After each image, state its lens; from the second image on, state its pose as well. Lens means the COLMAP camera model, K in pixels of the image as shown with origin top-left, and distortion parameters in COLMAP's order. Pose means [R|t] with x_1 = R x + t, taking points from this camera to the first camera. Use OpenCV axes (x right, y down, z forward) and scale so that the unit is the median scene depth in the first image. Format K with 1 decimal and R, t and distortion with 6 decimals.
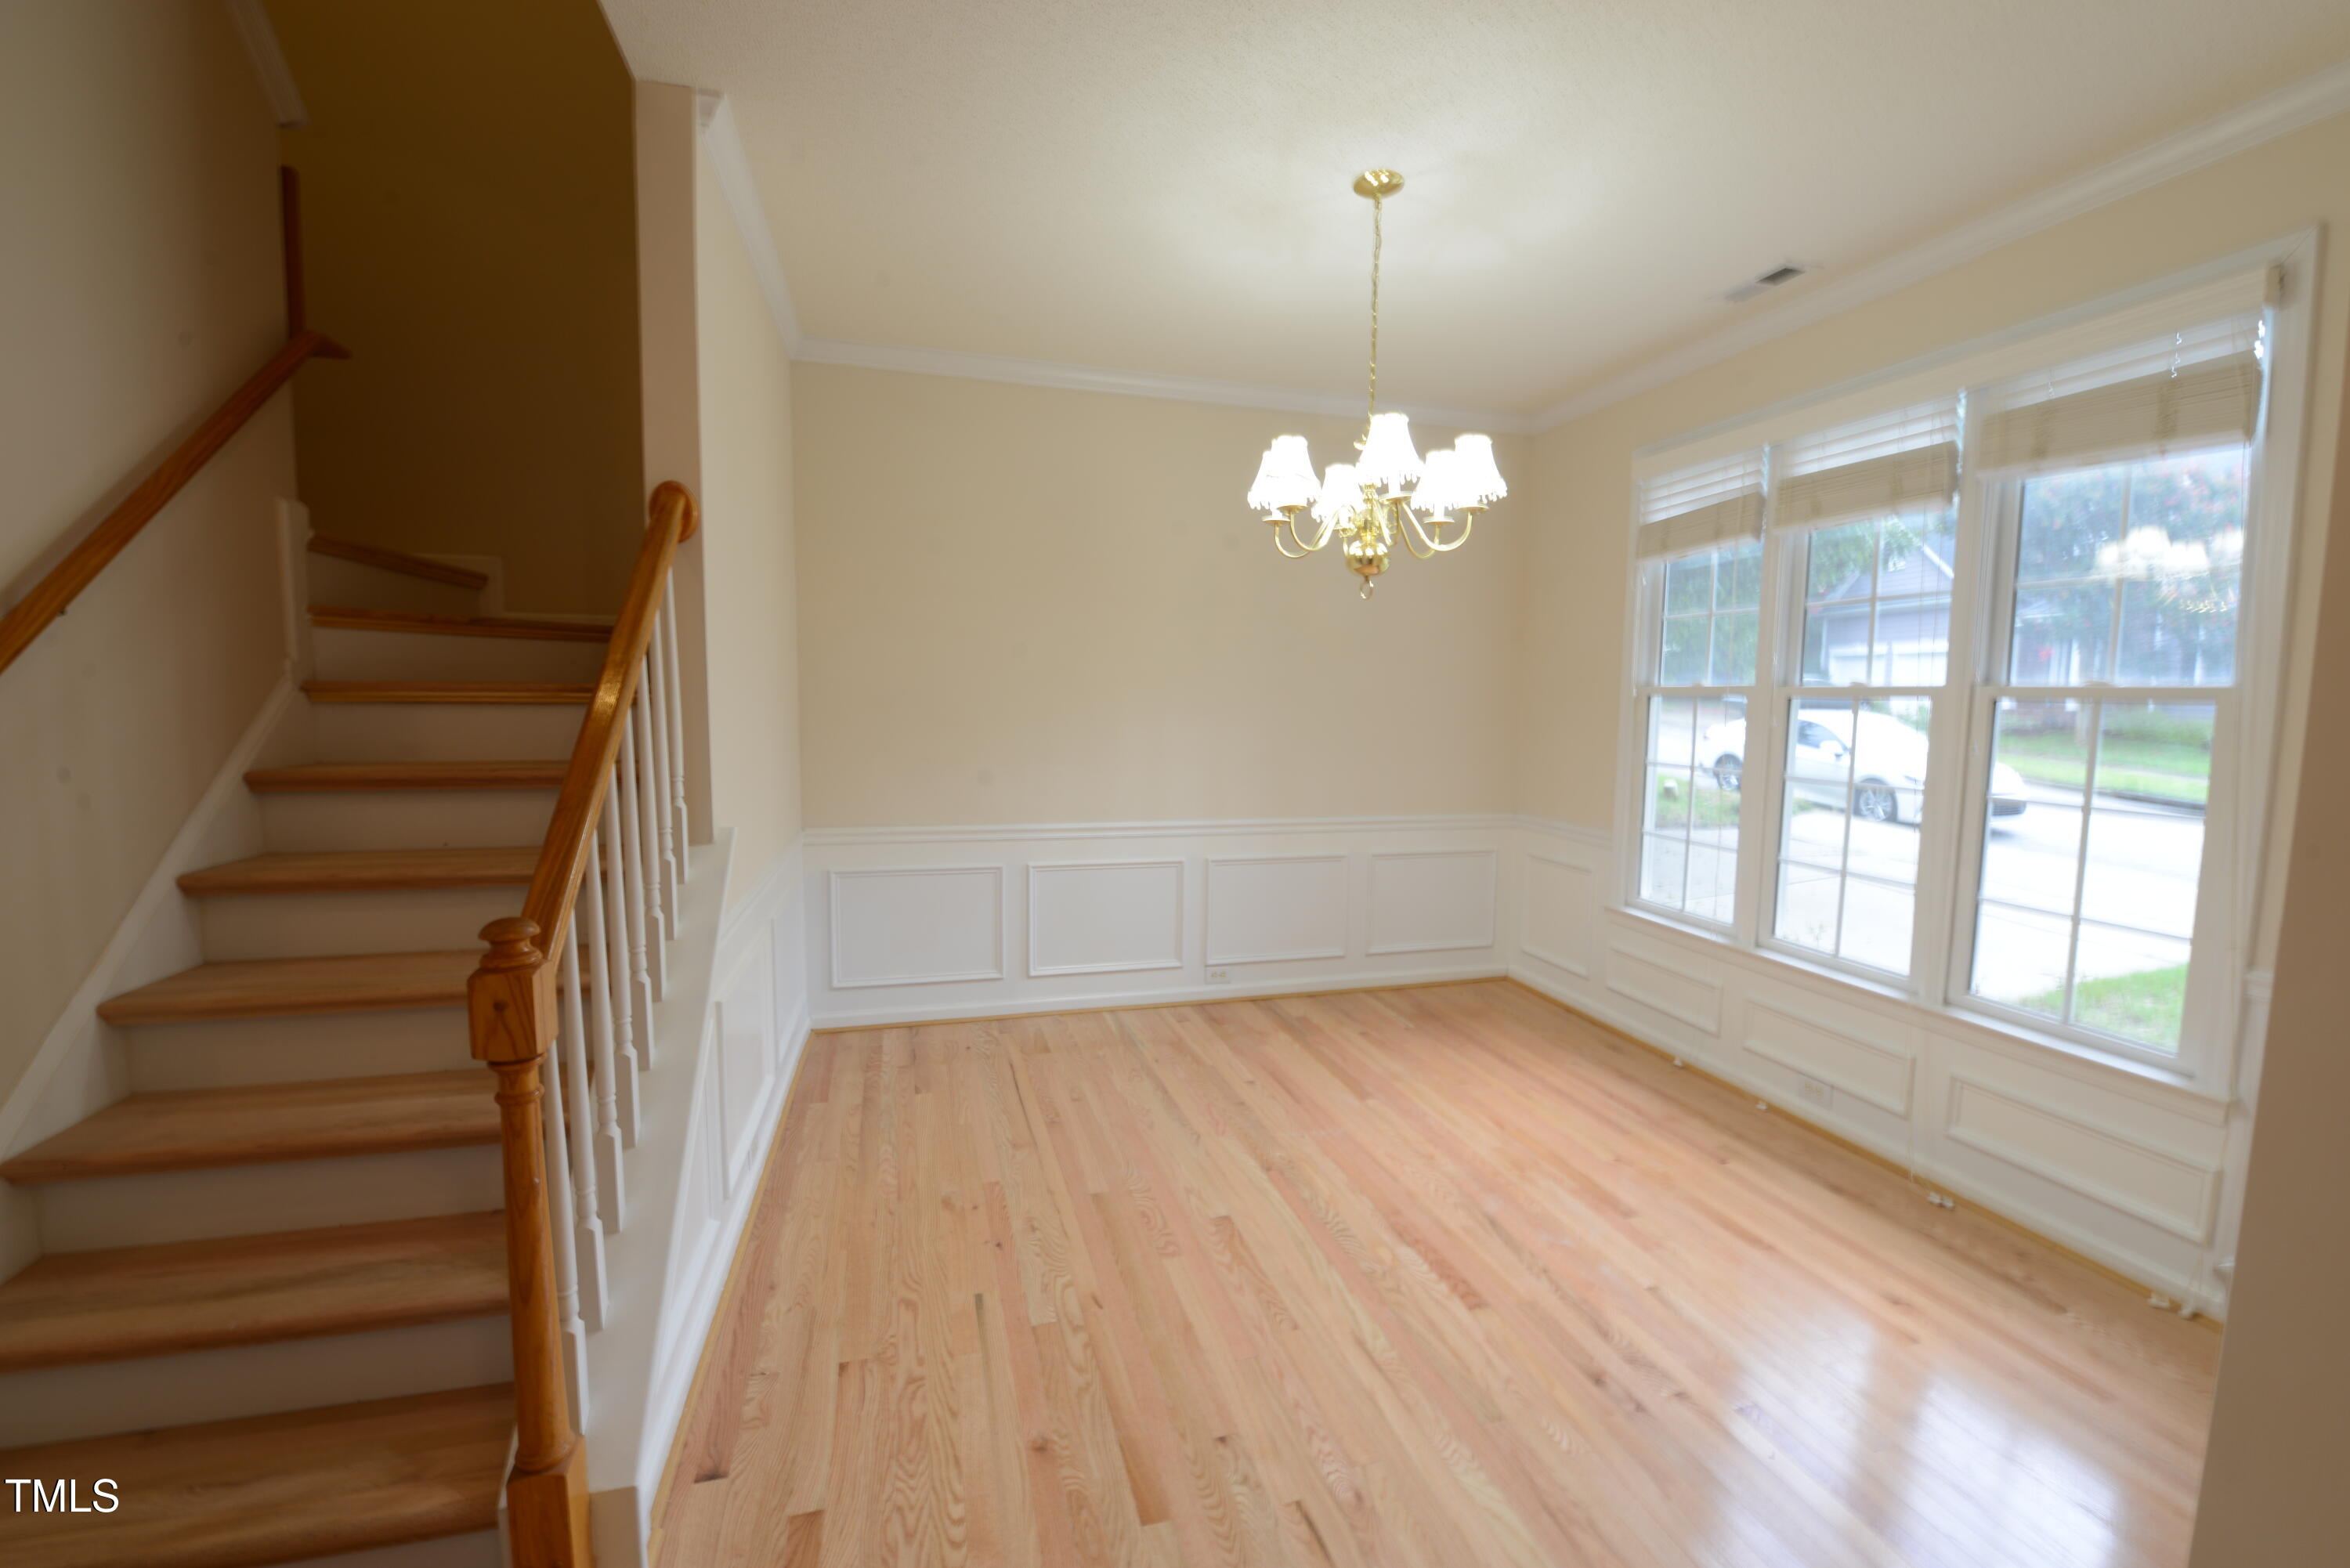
lens RADIAL K [[950.1, 0, 1175.0], [0, 950.1, 784.0], [0, 0, 1]] dist [-0.000734, -0.000129]
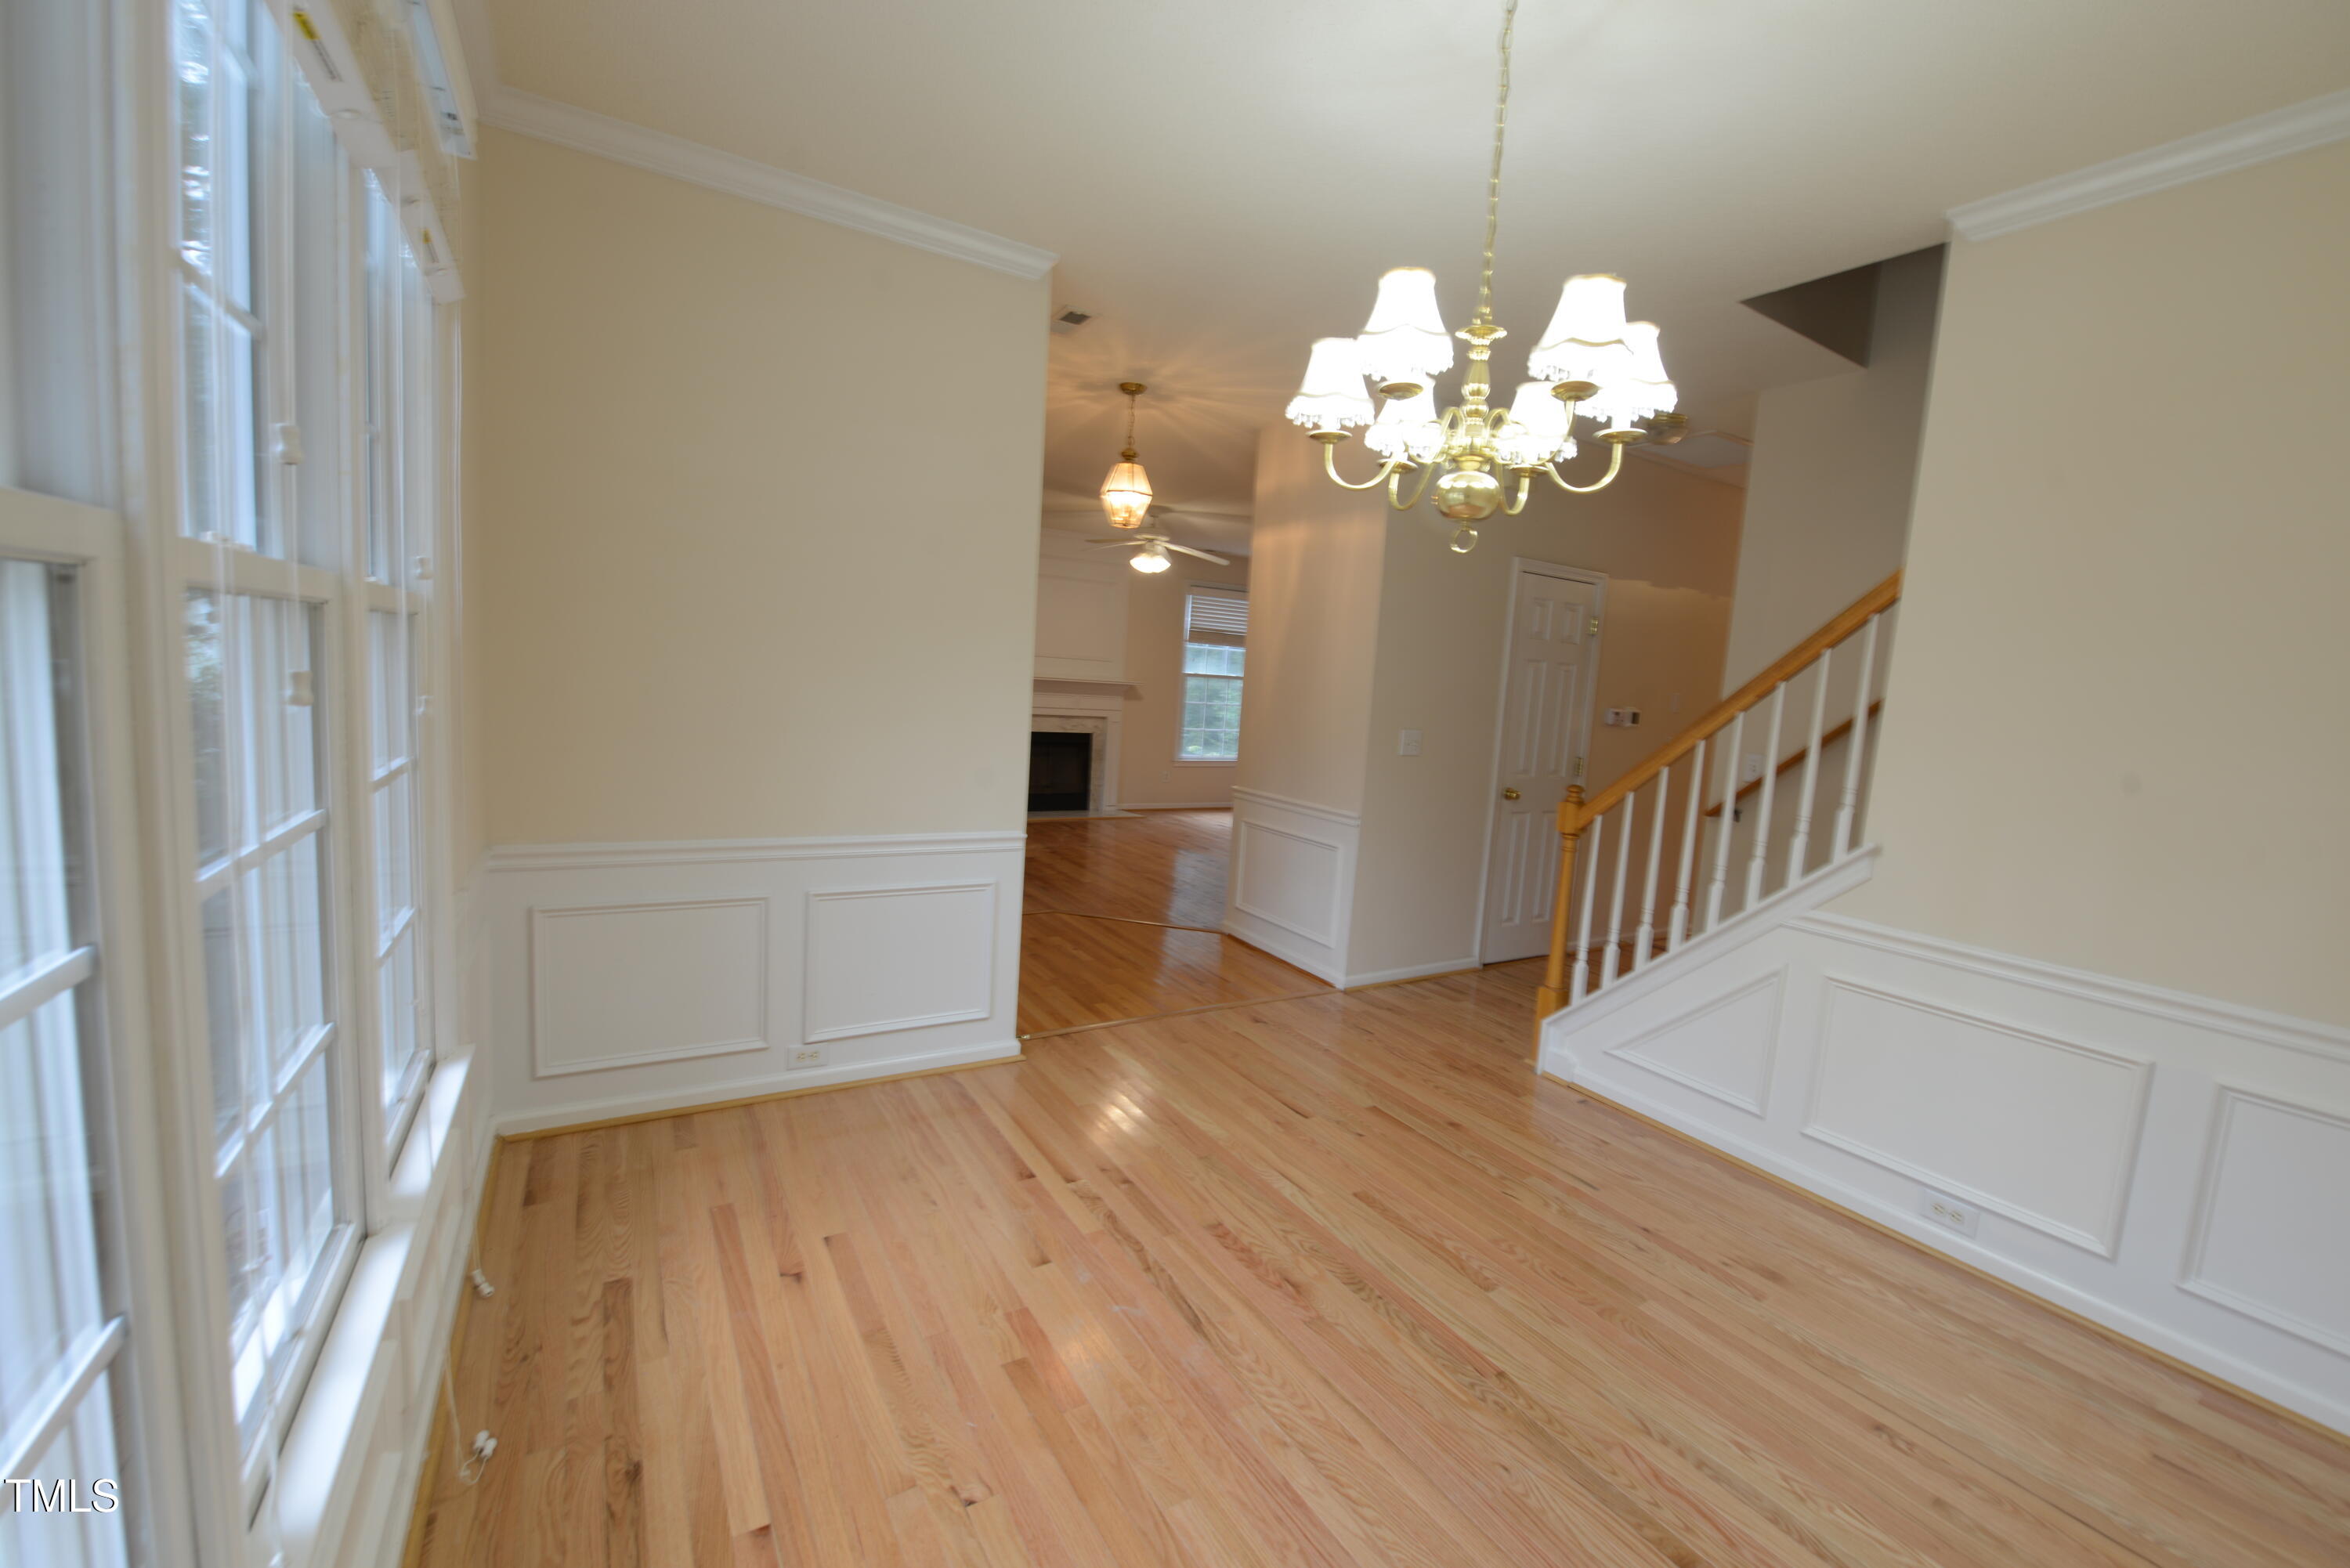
lens RADIAL K [[950.1, 0, 1175.0], [0, 950.1, 784.0], [0, 0, 1]] dist [-0.000734, -0.000129]
pose [[-0.961848, -0.055320, -0.267932, 0.633418], [-0.110584, 0.974388, 0.195806, -0.151080], [0.250238, 0.217965, -0.943330, 1.766525]]
